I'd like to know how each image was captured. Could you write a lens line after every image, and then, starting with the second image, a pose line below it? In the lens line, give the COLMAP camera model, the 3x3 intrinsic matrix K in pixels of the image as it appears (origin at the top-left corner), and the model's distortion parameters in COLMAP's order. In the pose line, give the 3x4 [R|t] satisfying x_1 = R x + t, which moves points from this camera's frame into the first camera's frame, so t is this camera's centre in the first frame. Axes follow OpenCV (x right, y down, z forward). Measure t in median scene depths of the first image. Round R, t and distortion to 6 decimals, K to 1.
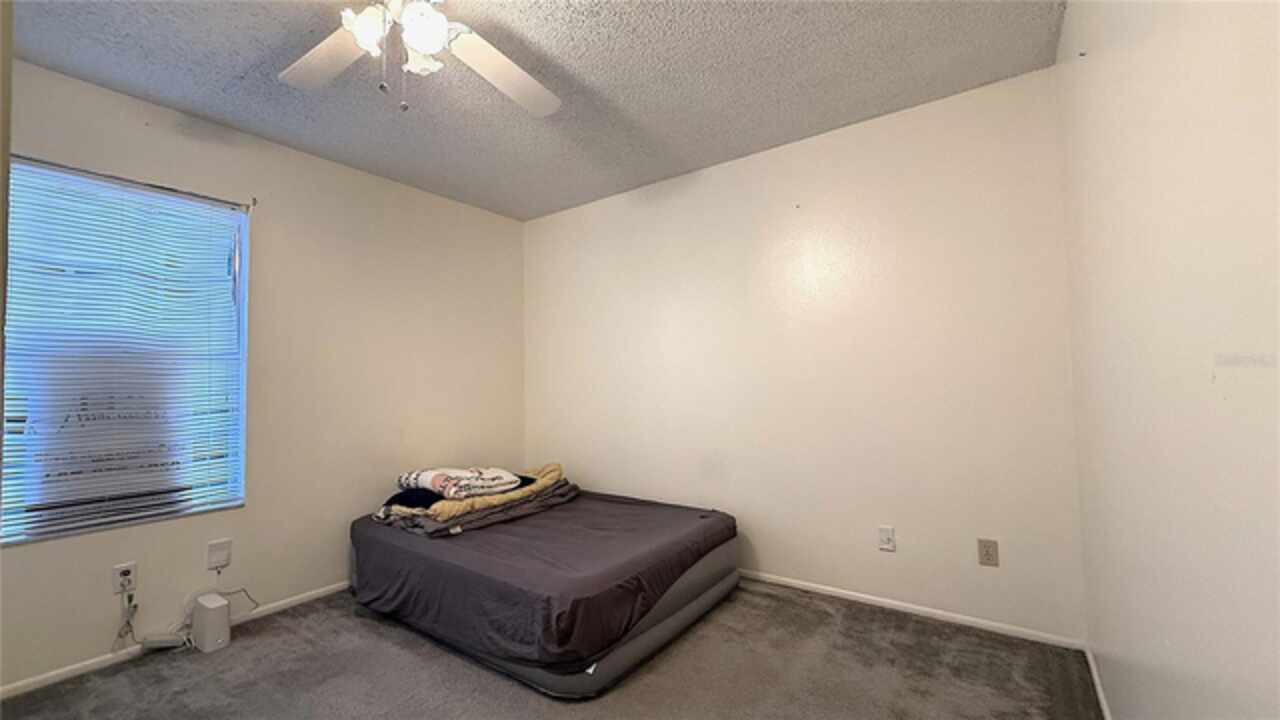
lens RADIAL K [[518.4, 0, 639.1], [0, 518.4, 359.0], [0, 0, 1]] dist [0.001086, -0.000229]
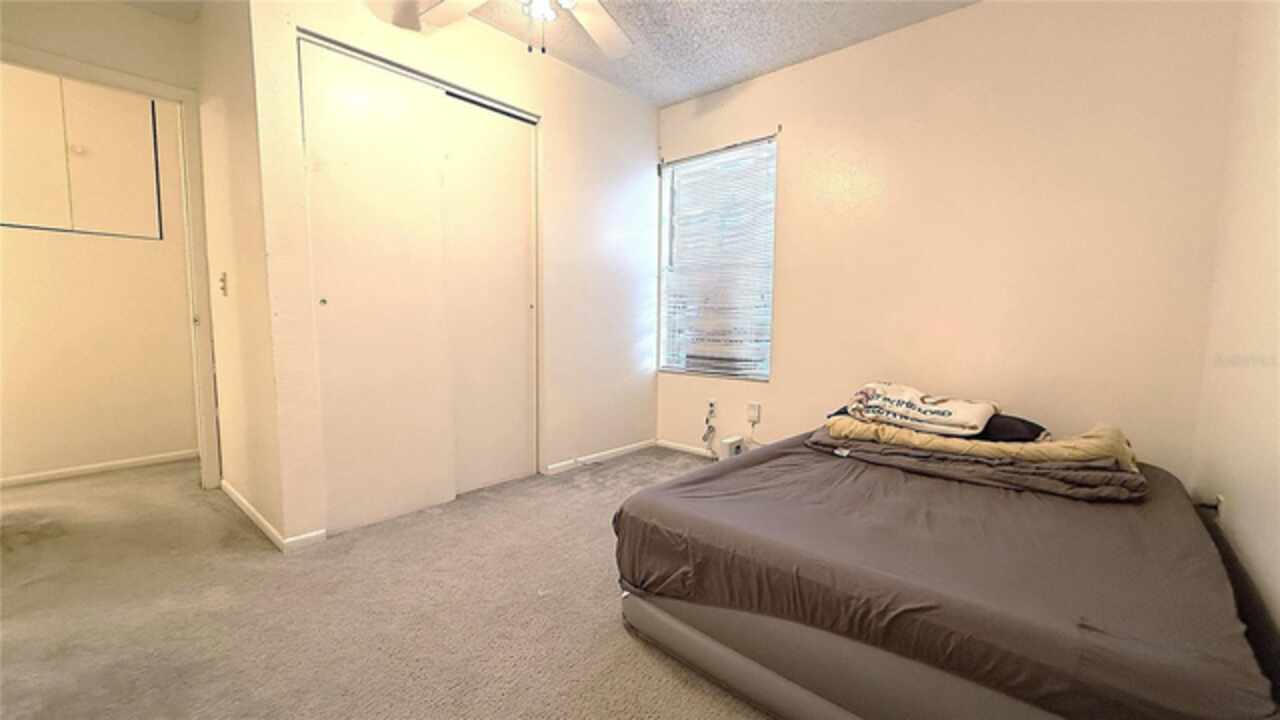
lens RADIAL K [[518.4, 0, 638.3], [0, 518.4, 361.8], [0, 0, 1]] dist [0.001086, -0.000229]
pose [[-0.123126, 0.098888, -0.987452, 0.487621], [0.039882, 0.994712, 0.094642, 0.094704], [0.991589, -0.027729, -0.126419, 0.782492]]
